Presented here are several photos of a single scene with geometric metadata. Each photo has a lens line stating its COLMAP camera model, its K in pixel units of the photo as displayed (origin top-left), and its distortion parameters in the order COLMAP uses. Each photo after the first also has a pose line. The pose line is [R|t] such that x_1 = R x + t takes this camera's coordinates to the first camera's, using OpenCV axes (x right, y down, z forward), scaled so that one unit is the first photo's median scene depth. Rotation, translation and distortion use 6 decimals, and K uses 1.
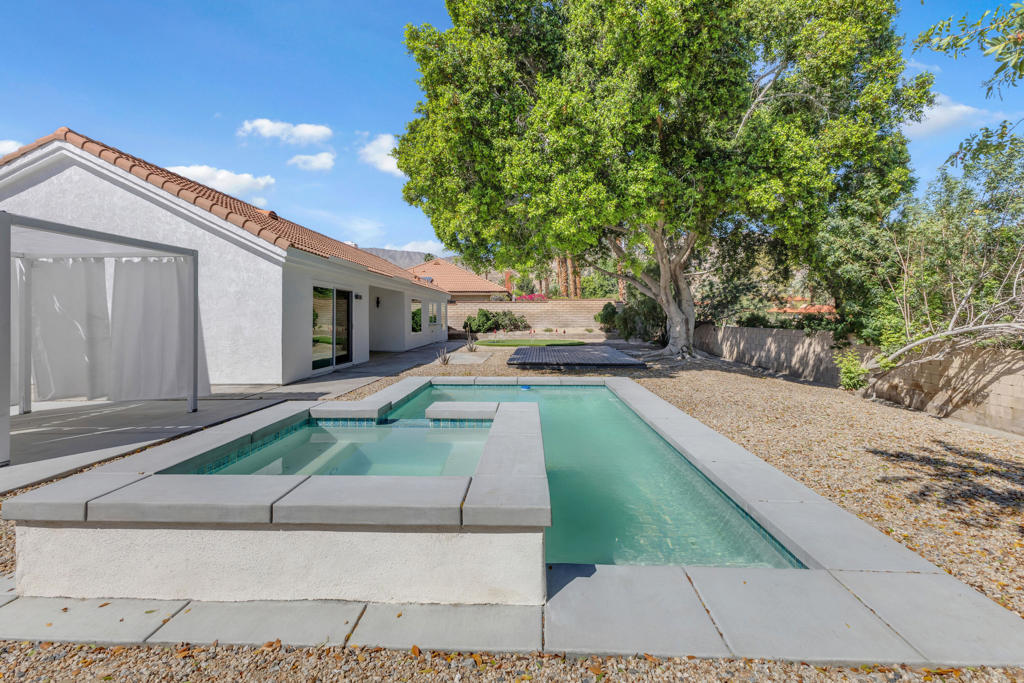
lens RADIAL K [[442.4, 0, 510.0], [0, 442.4, 313.4], [0, 0, 1]] dist [0.001789, 0.000143]
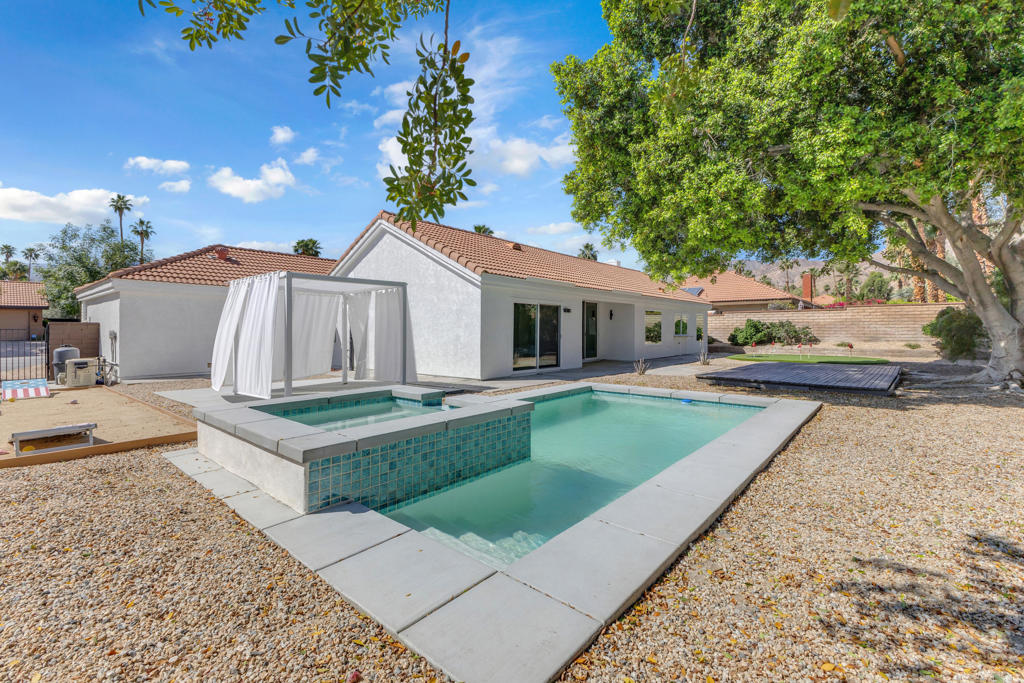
lens RADIAL K [[431.1, 0, 512.0], [0, 431.1, 341.5], [0, 0, 1]] dist [0.000360, 0.000105]
pose [[0.779250, 0.013755, -0.626562, 0.312644], [0.008335, 0.999443, 0.032307, 0.007054], [0.626658, -0.030398, 0.778701, 0.064141]]
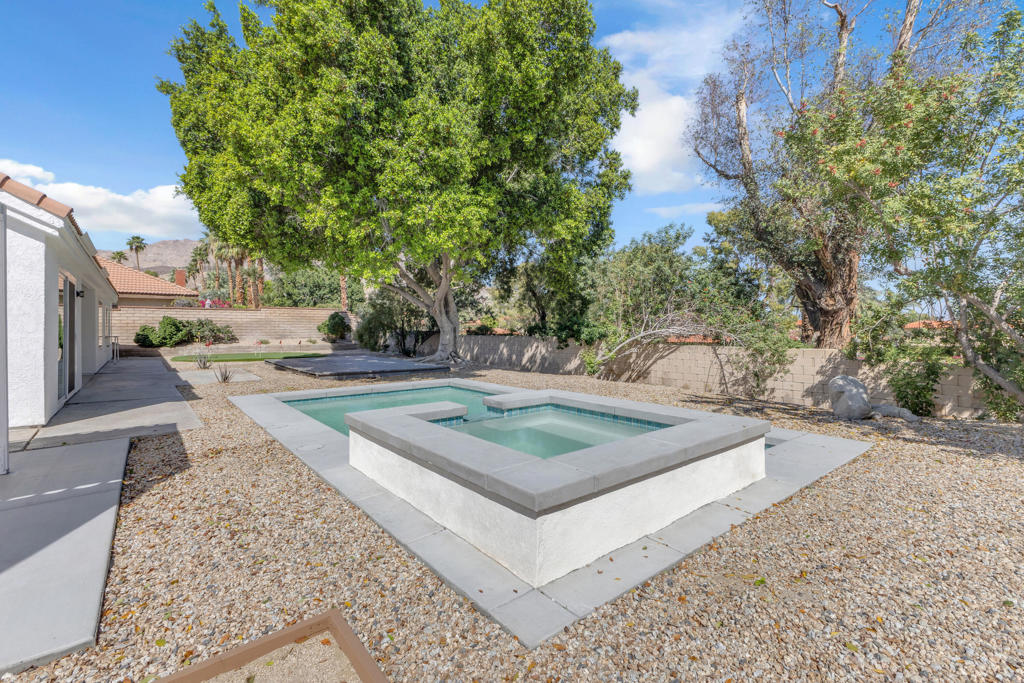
lens RADIAL K [[446.6, 0, 499.6], [0, 446.6, 330.7], [0, 0, 1]] dist [0.001834, 0.000310]
pose [[0.766436, -0.001788, 0.642318, -0.357034], [-0.005725, 0.999937, 0.009615, 0.011732], [-0.642295, -0.011046, 0.766378, 0.060059]]
